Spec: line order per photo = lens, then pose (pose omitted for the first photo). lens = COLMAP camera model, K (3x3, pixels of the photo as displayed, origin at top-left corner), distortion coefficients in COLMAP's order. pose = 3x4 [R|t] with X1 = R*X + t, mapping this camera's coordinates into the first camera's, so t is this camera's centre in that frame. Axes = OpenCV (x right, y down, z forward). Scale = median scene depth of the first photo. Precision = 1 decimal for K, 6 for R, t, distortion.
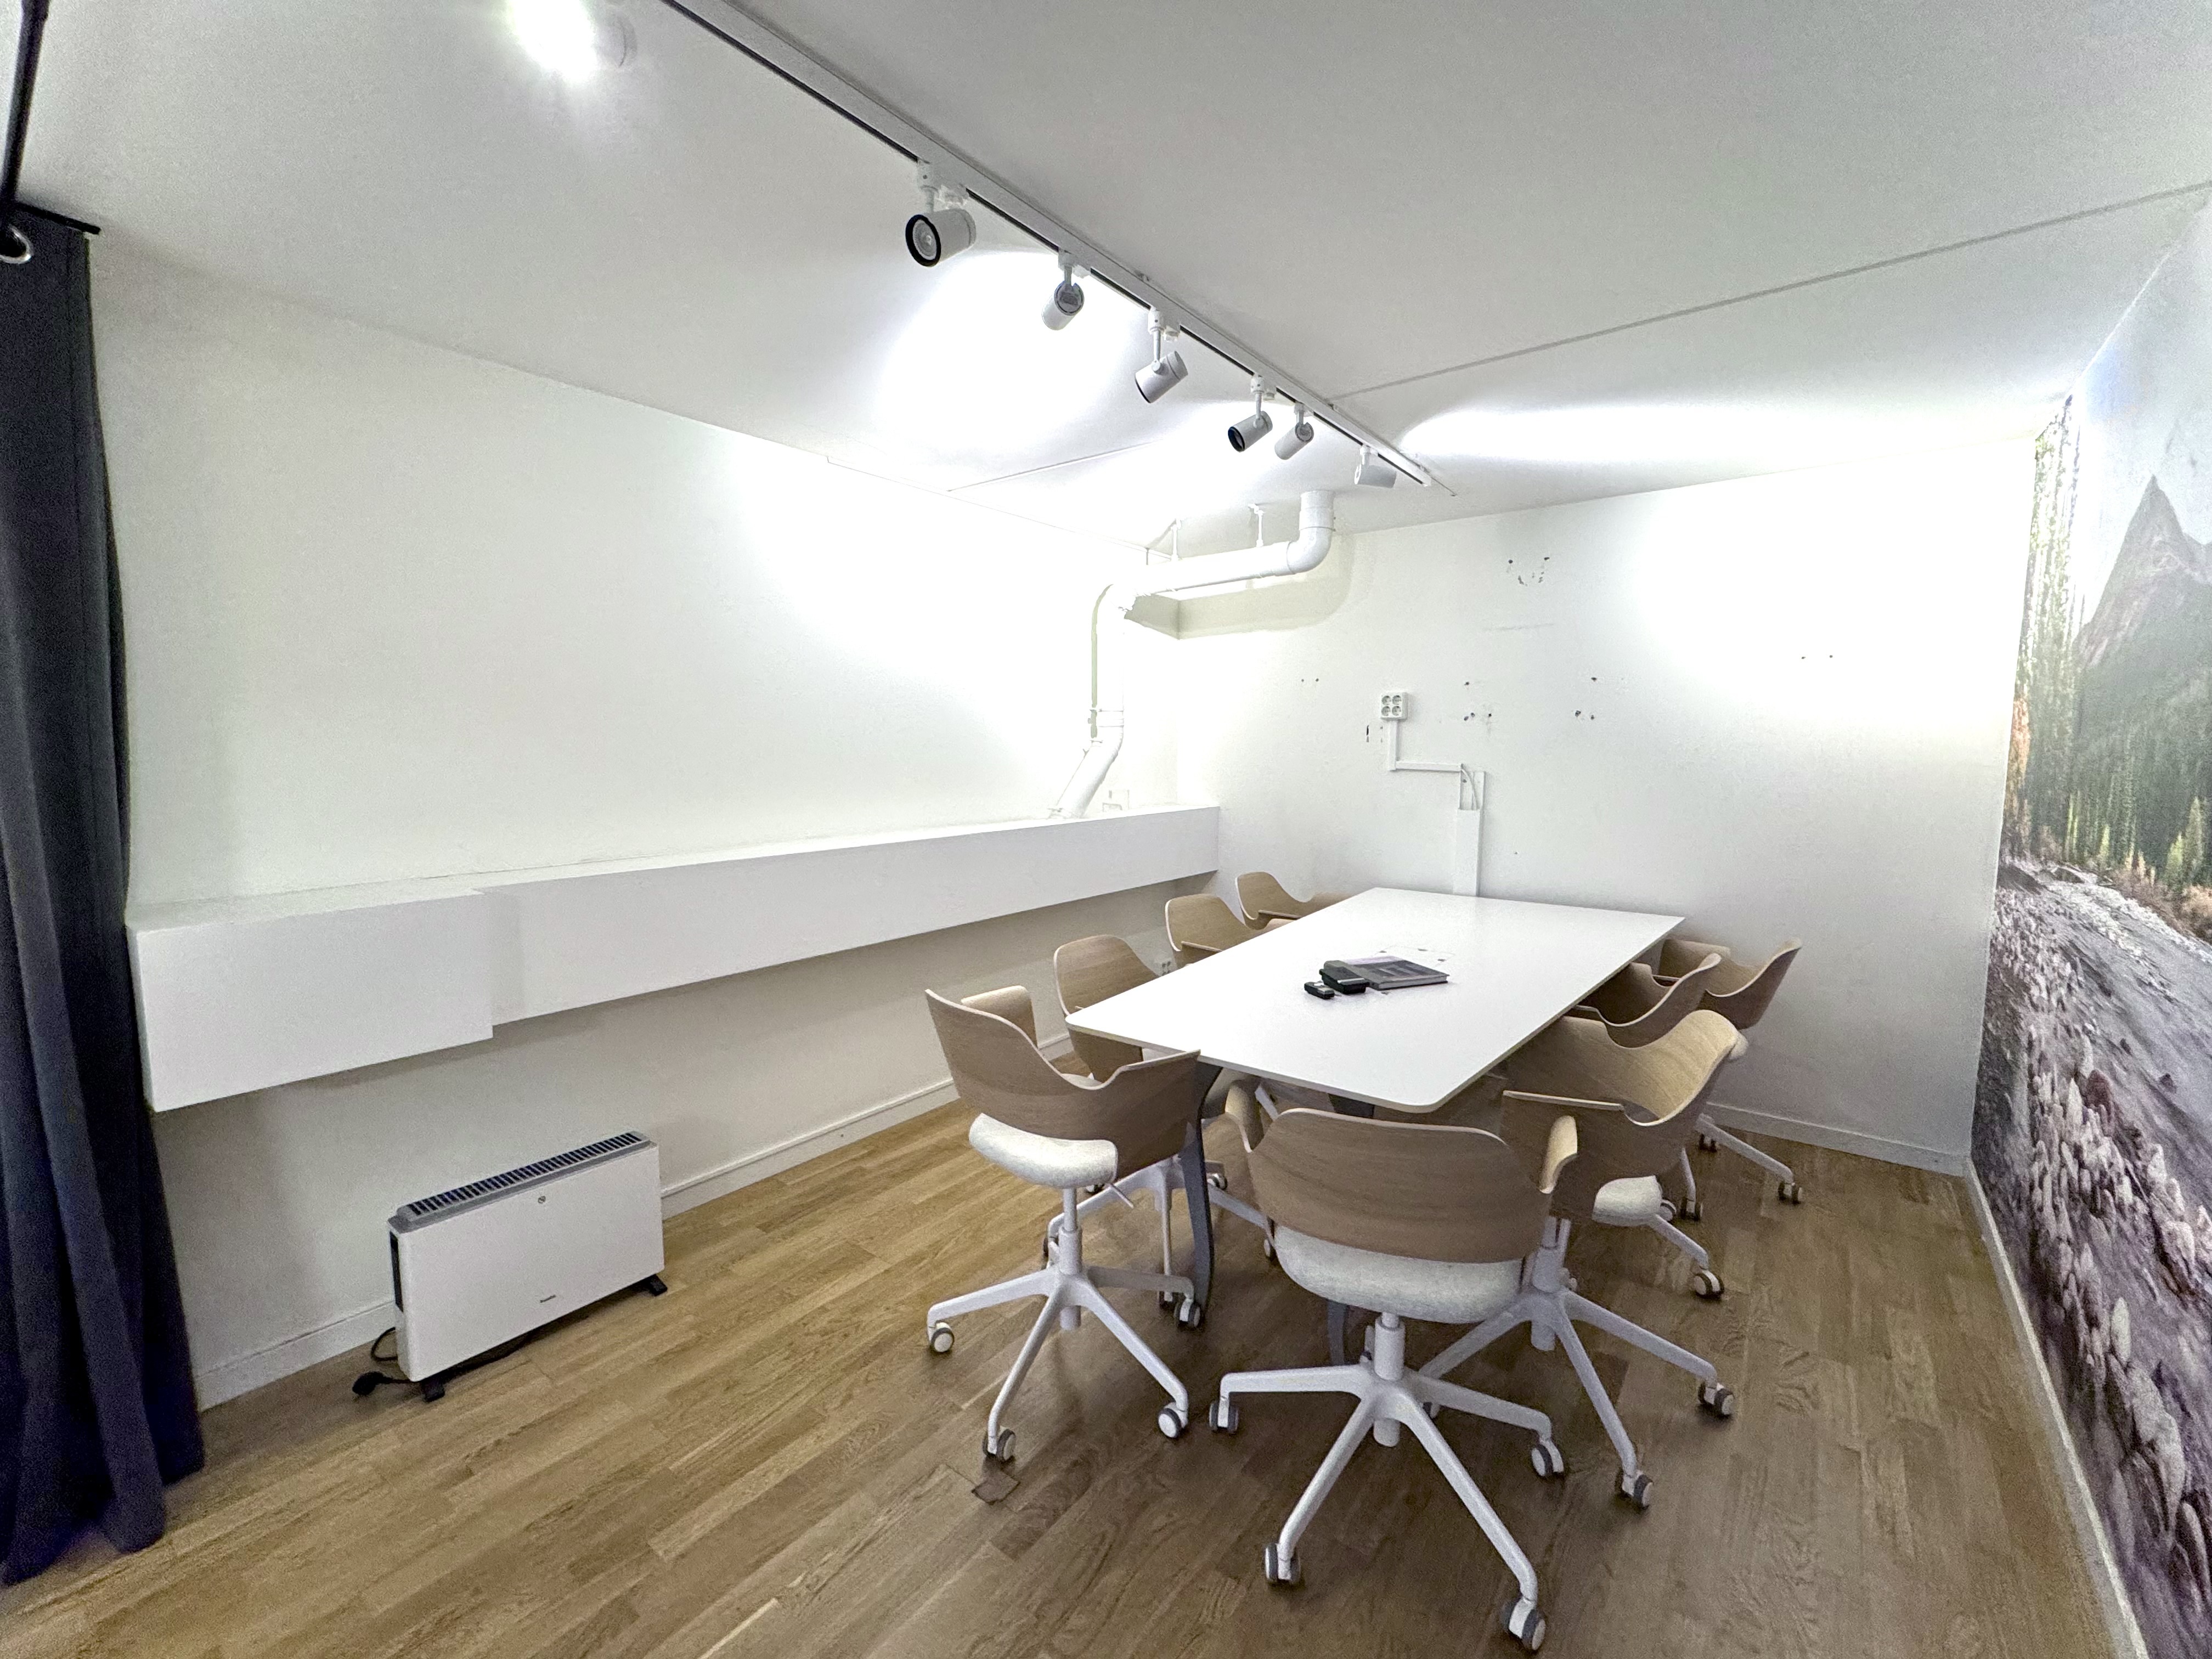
lens RADIAL K [[912.6, 0, 1106.0], [0, 912.6, 829.5], [0, 0, 1]] dist [0.001829, 0.000076]
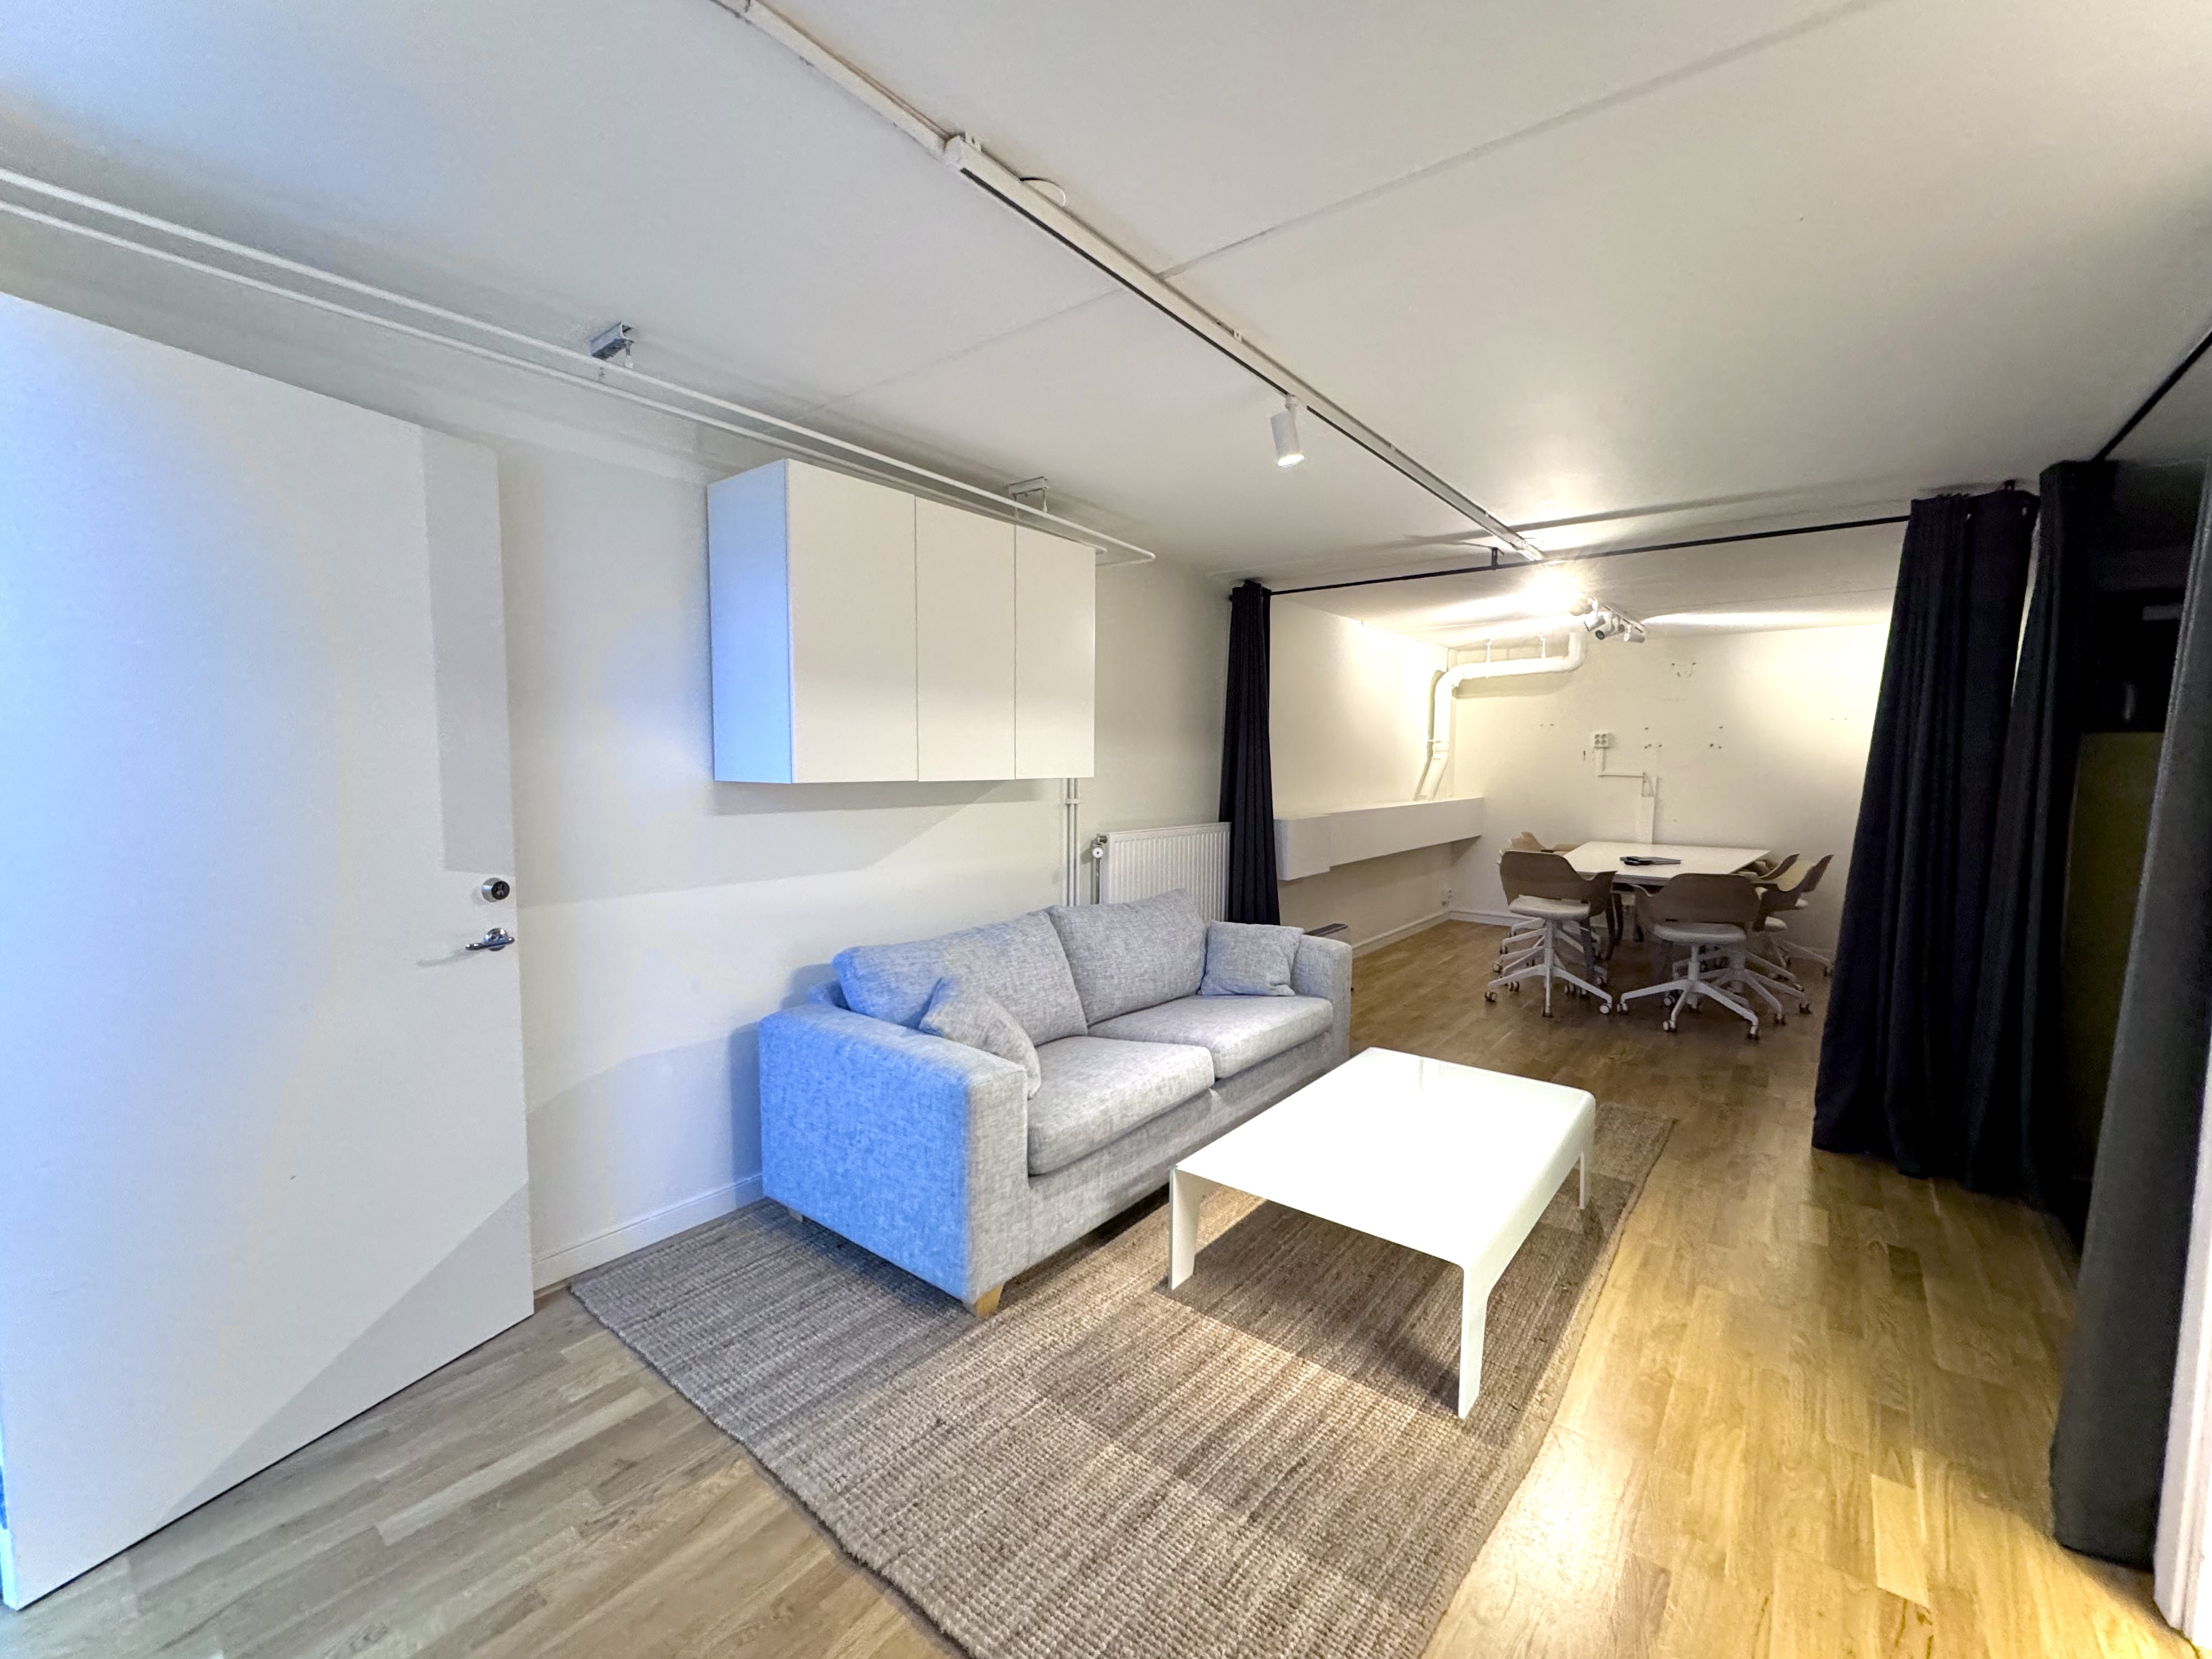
lens RADIAL K [[912.6, 0, 1106.0], [0, 912.6, 829.5], [0, 0, 1]] dist [0.001829, 0.000076]
pose [[0.999948, 0.004590, -0.009159, -0.754077], [-0.004806, 0.999709, -0.023651, 0.103028], [0.009047, 0.023694, 0.999678, -0.942568]]
